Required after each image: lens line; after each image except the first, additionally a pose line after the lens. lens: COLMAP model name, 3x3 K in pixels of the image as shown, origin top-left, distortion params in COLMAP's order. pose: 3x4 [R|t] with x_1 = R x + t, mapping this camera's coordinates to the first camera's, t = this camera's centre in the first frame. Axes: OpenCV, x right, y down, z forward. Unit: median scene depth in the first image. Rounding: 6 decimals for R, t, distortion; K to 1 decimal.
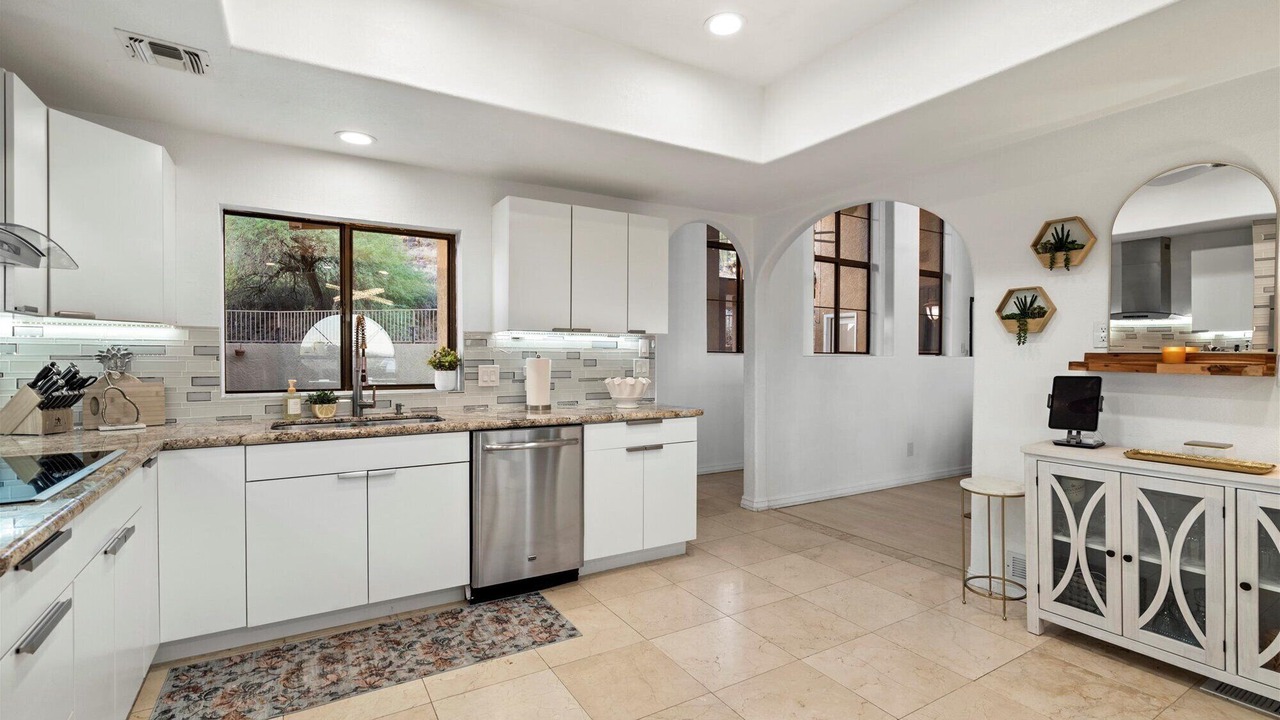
lens RADIAL K [[585.8, 0, 639.6], [0, 585.8, 354.2], [0, 0, 1]] dist [-0.000667, 0.000413]
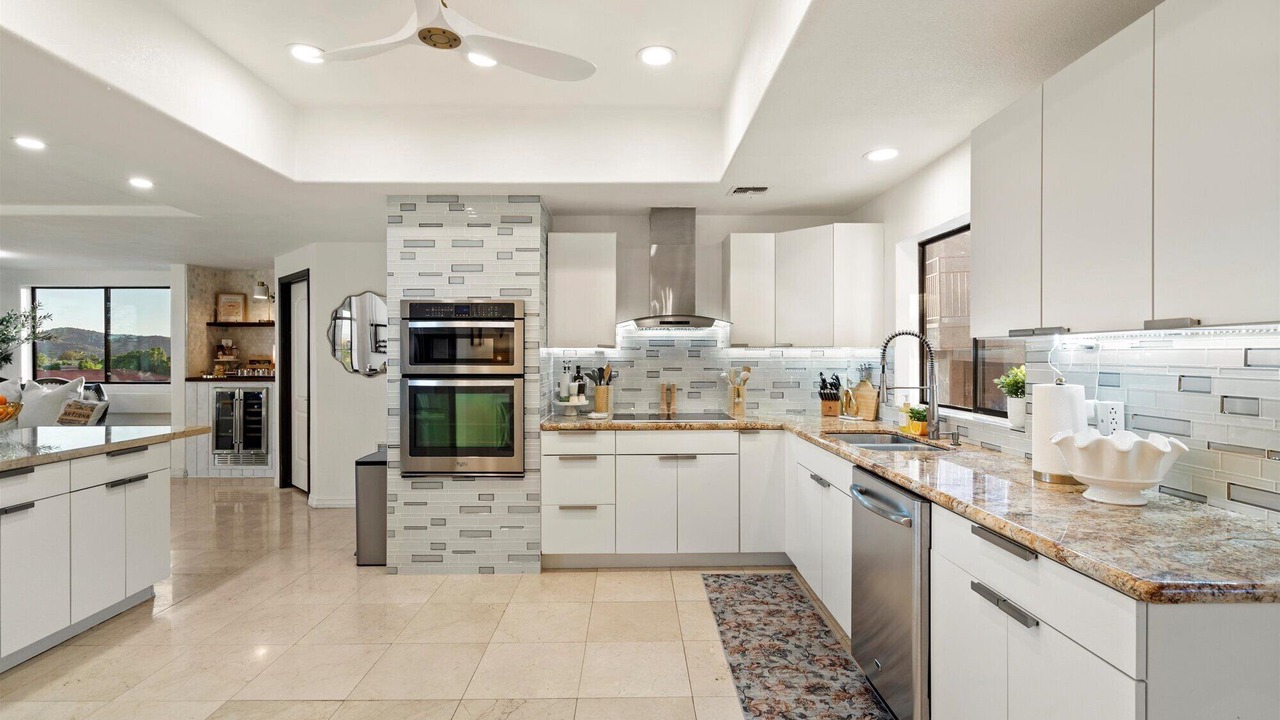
lens RADIAL K [[606.4, 0, 640.0], [0, 606.4, 360.0], [0, 0, 1]] dist [0.000825, 0.000516]
pose [[-0.508415, -0.000207, -0.861112, 0.661664], [-0.005089, 0.999983, 0.002764, -0.021431], [0.861097, 0.005788, -0.508407, 1.255968]]
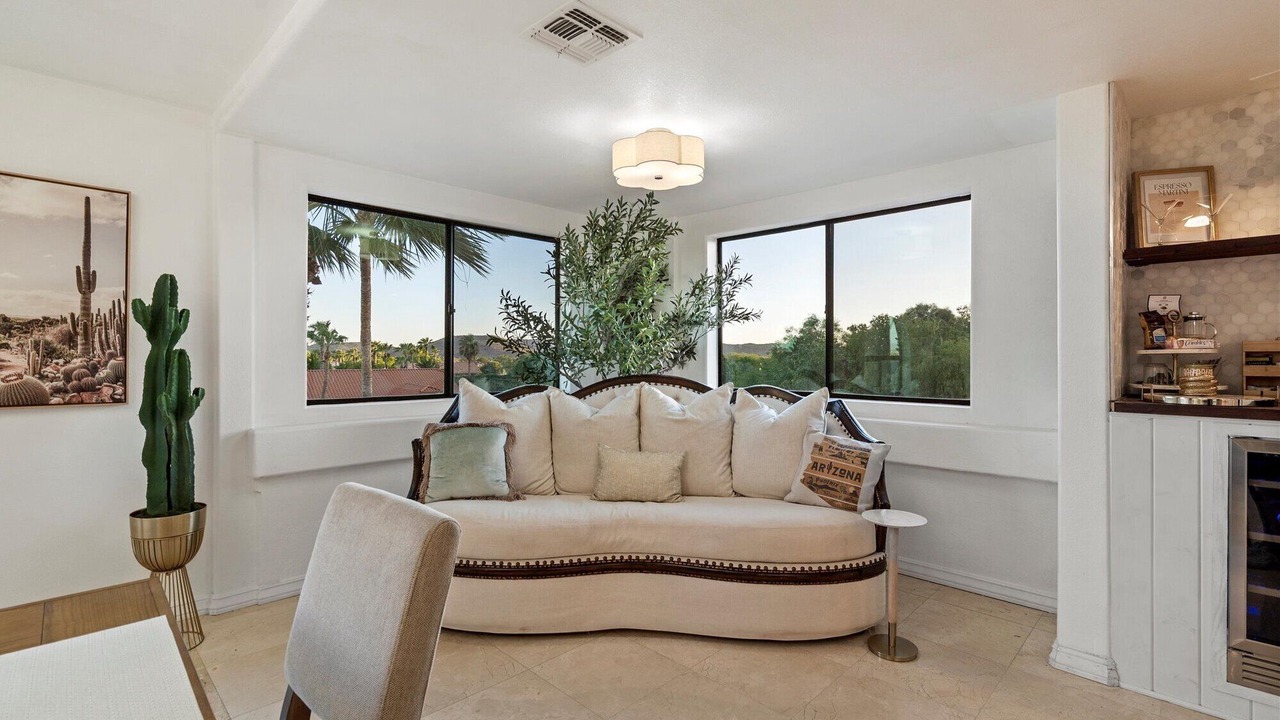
lens RADIAL K [[584.4, 0, 633.2], [0, 584.4, 358.8], [0, 0, 1]] dist [-0.001254, 0.000679]
pose [[-0.966624, -0.005393, -0.256143, 0.348014], [-0.006941, 0.999963, 0.005140, 0.007779], [0.256105, 0.006746, -0.966625, -1.002896]]
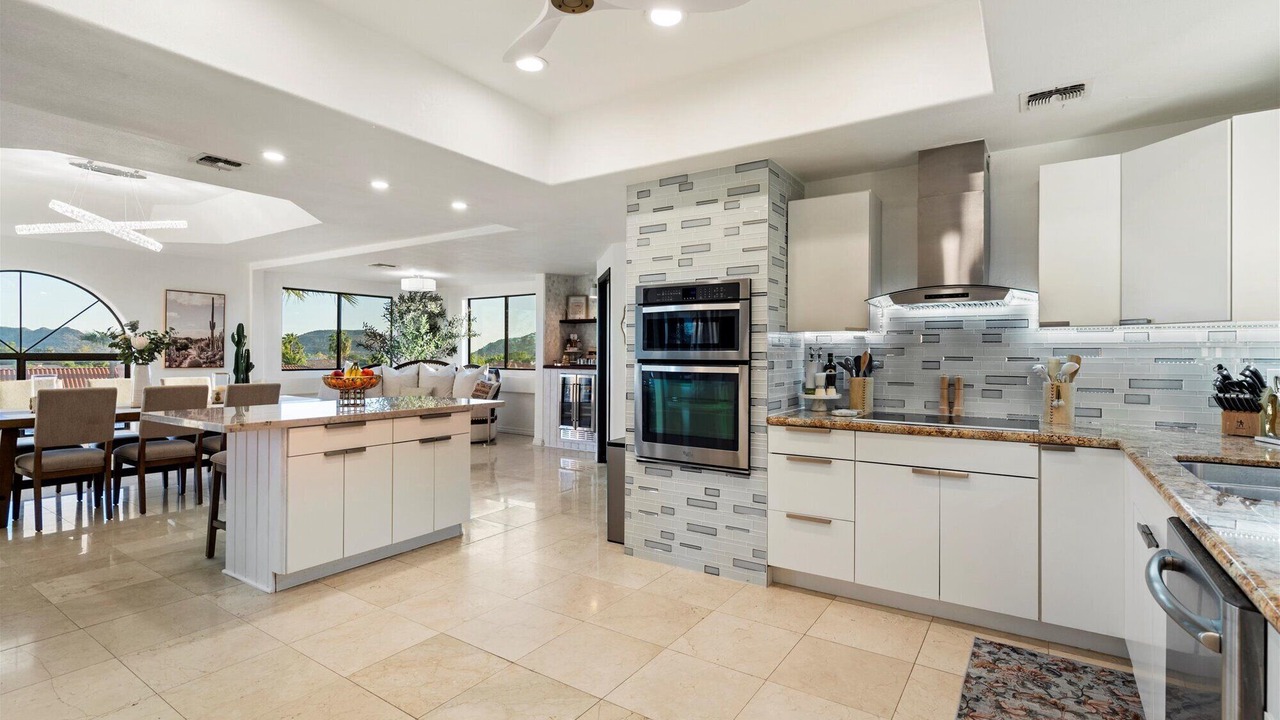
lens RADIAL K [[602.9, 0, 624.6], [0, 602.9, 353.6], [0, 0, 1]] dist [-0.002082, 0.000769]
pose [[-0.911118, -0.009529, -0.412035, 0.350058], [-0.010637, 0.999943, 0.000396, 0.003877], [0.412008, 0.004744, -0.911168, 1.345207]]
